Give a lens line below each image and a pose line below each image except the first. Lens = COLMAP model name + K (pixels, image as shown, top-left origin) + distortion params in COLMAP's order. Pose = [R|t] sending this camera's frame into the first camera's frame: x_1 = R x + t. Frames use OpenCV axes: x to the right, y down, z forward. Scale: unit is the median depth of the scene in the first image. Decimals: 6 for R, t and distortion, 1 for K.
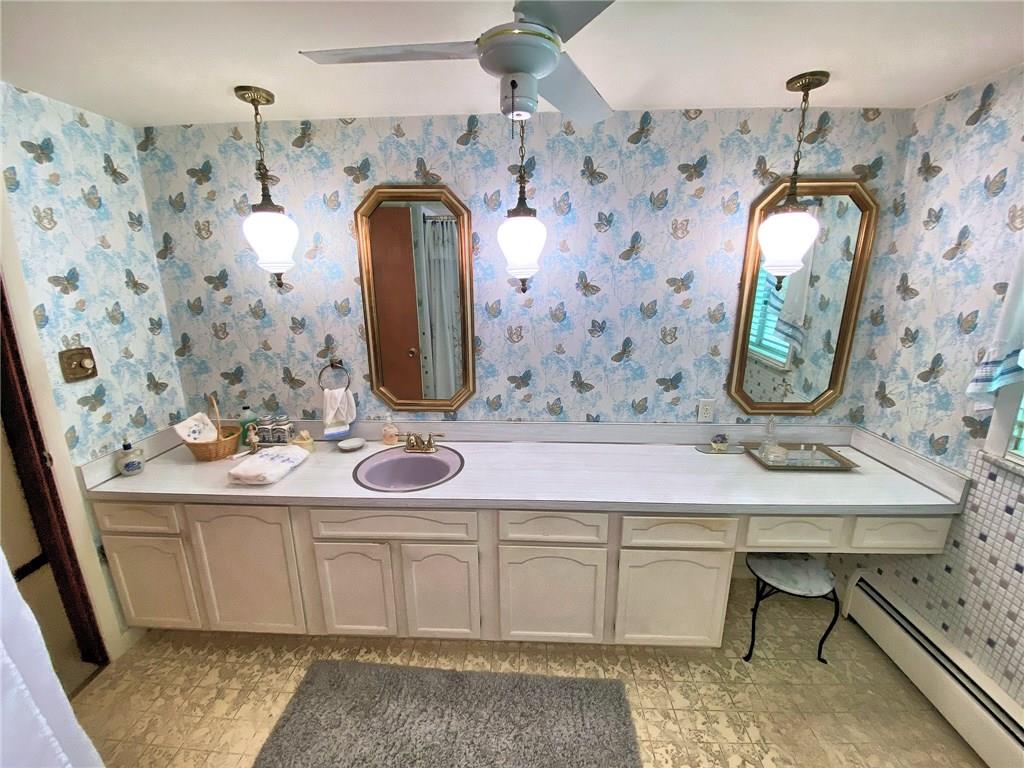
lens RADIAL K [[420.4, 0, 510.5], [0, 420.4, 386.4], [0, 0, 1]] dist [0.035342, -0.024402]
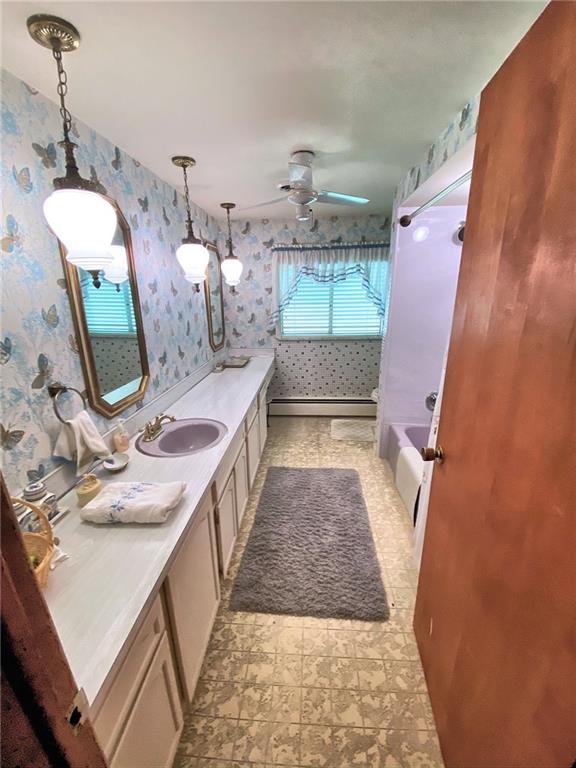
lens RADIAL K [[315.3, 0, 288.0], [0, 315.3, 384.0], [0, 0, 1]] dist [0.035342, -0.024402]
pose [[0.013850, -0.279824, 0.959951, -1.007921], [0.262907, 0.927283, 0.266508, -0.111688], [-0.964722, 0.248687, 0.086410, 0.544836]]
